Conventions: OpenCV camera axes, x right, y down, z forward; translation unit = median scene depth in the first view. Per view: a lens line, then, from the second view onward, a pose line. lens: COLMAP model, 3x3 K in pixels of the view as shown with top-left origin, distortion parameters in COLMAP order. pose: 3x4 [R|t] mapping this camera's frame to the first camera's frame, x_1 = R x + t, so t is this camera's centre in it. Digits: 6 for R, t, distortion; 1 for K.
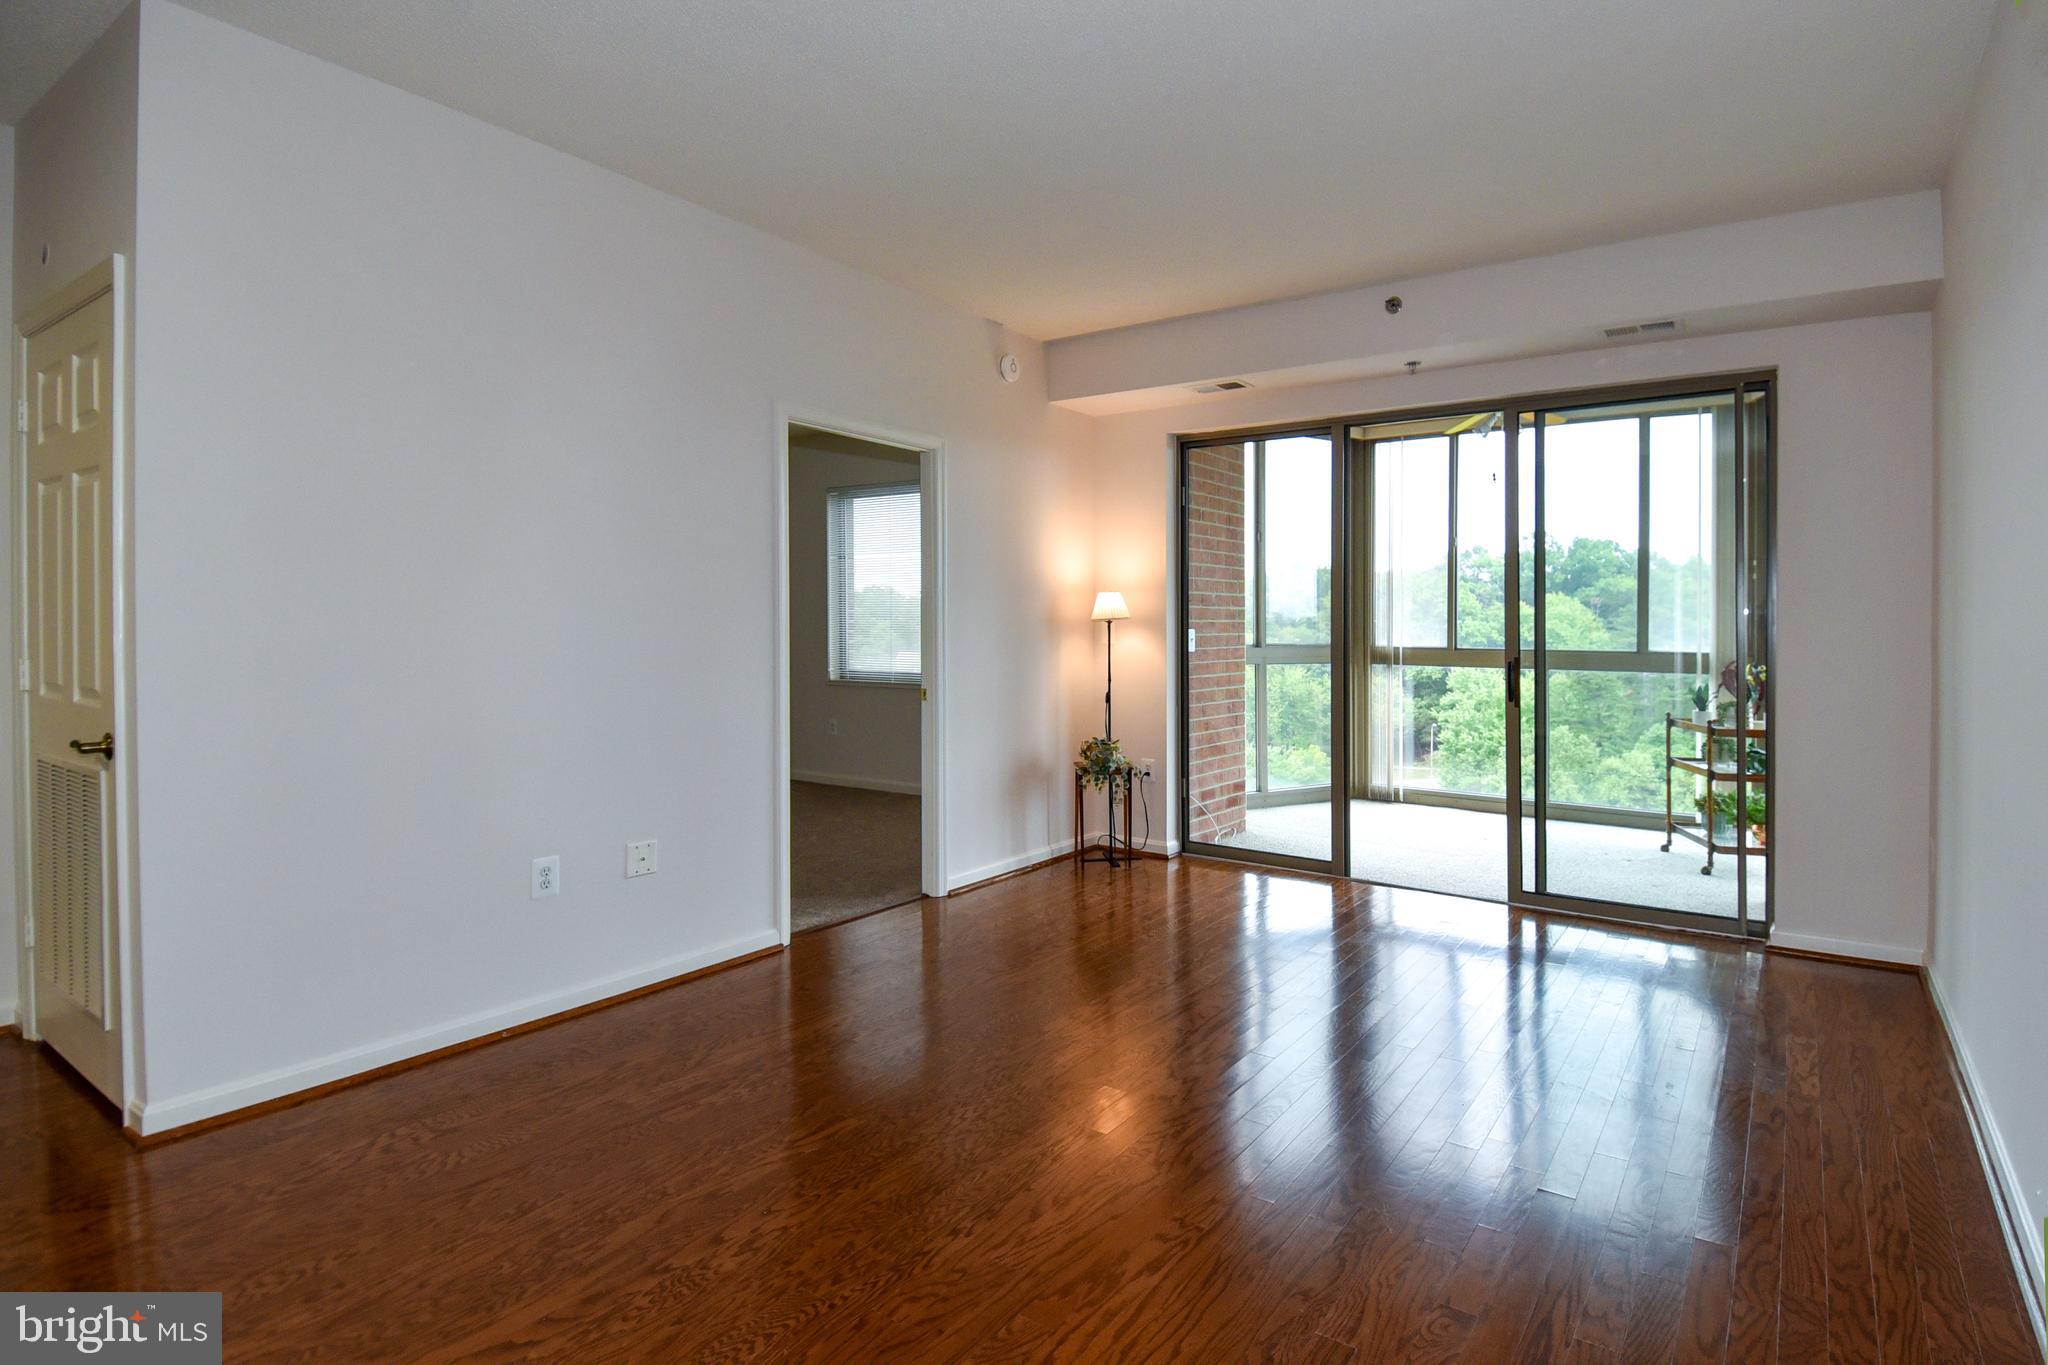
lens RADIAL K [[1051.0, 0, 1078.7], [0, 1051.0, 675.5], [0, 0, 1]] dist [0.059754, -0.054398]
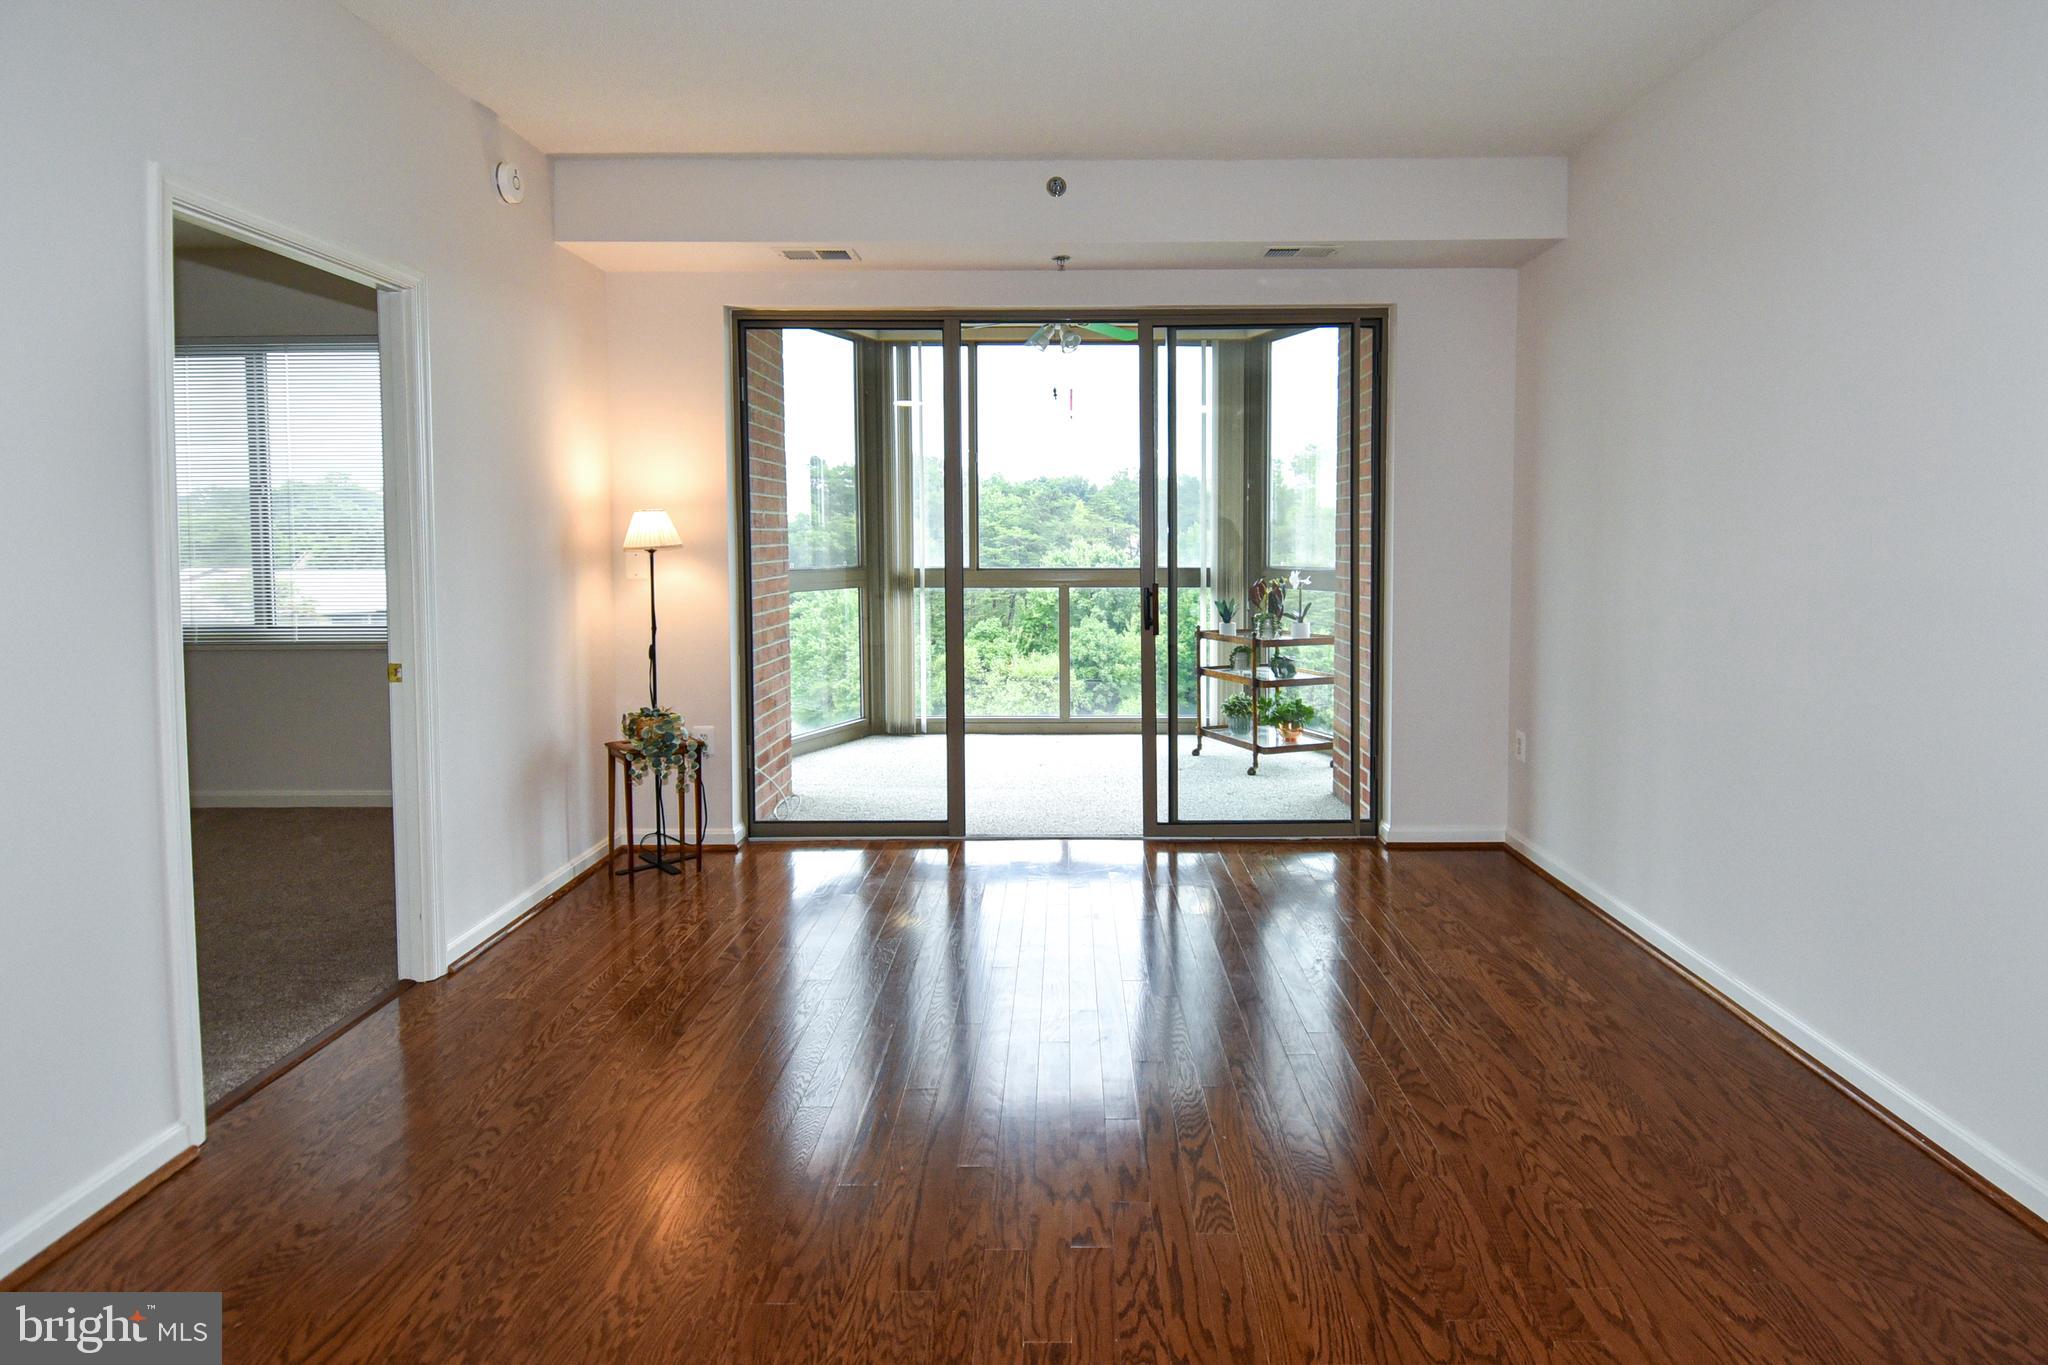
lens RADIAL K [[1031.0, 0, 1012.7], [0, 1031.0, 602.9], [0, 0, 1]] dist [0.037859, -0.038129]
pose [[0.819491, -0.049943, 0.570912, -0.186542], [0.038235, 0.998741, 0.032486, -0.028824], [-0.571816, -0.004793, 0.820368, 0.255107]]
